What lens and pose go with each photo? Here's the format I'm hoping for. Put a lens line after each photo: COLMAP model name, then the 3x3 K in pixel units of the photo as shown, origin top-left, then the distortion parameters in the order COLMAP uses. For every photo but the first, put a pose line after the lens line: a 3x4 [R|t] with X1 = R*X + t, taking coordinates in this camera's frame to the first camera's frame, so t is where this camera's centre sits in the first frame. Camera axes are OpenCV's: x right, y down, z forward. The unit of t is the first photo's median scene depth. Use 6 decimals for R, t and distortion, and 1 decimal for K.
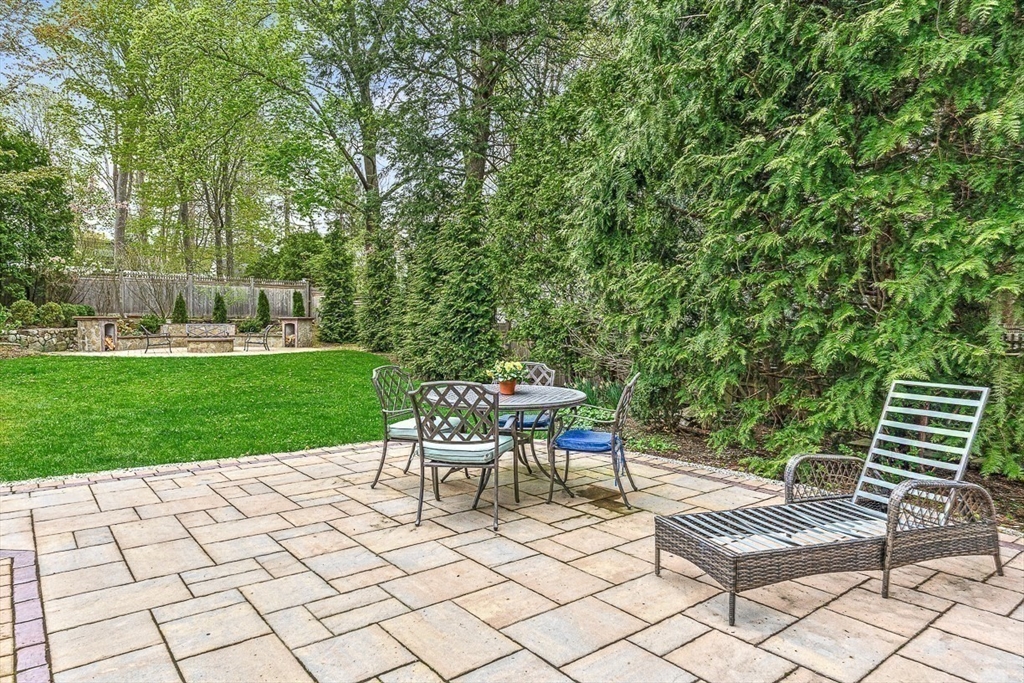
lens RADIAL K [[643.5, 0, 511.9], [0, 643.5, 335.0], [0, 0, 1]] dist [-0.001988, -0.000493]
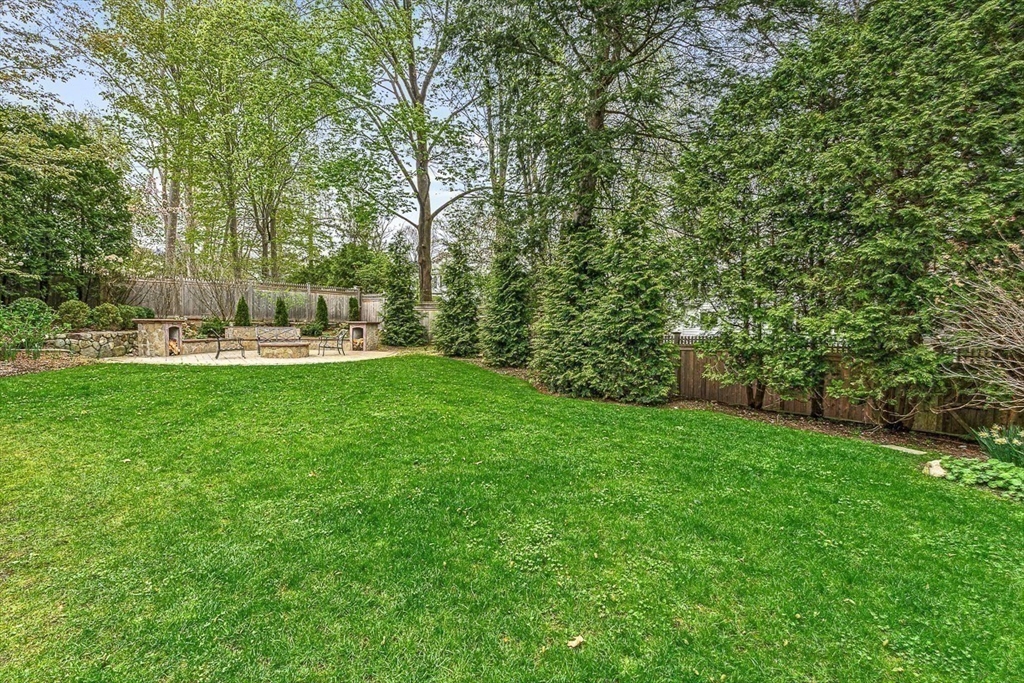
lens RADIAL K [[465.1, 0, 516.5], [0, 465.1, 339.0], [0, 0, 1]] dist [-0.001048, 0.000093]
pose [[0.994329, 0.006480, 0.106154, -0.181214], [-0.007535, 0.999926, 0.009540, -0.009442], [-0.106084, -0.010285, 0.994304, 0.244119]]
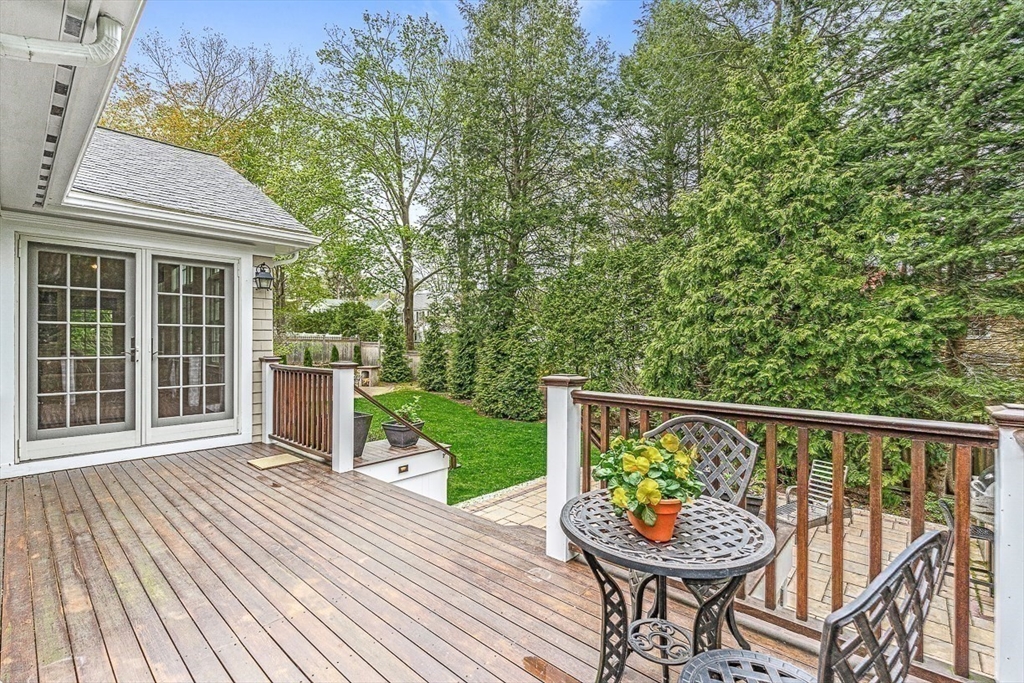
lens RADIAL K [[456.7, 0, 518.2], [0, 456.7, 340.5], [0, 0, 1]] dist [-0.001840, -0.000315]
pose [[0.985486, 0.004590, 0.169695, -0.181446], [-0.000655, 0.999730, -0.023236, -0.069555], [-0.169756, 0.022787, 0.985223, -0.142333]]
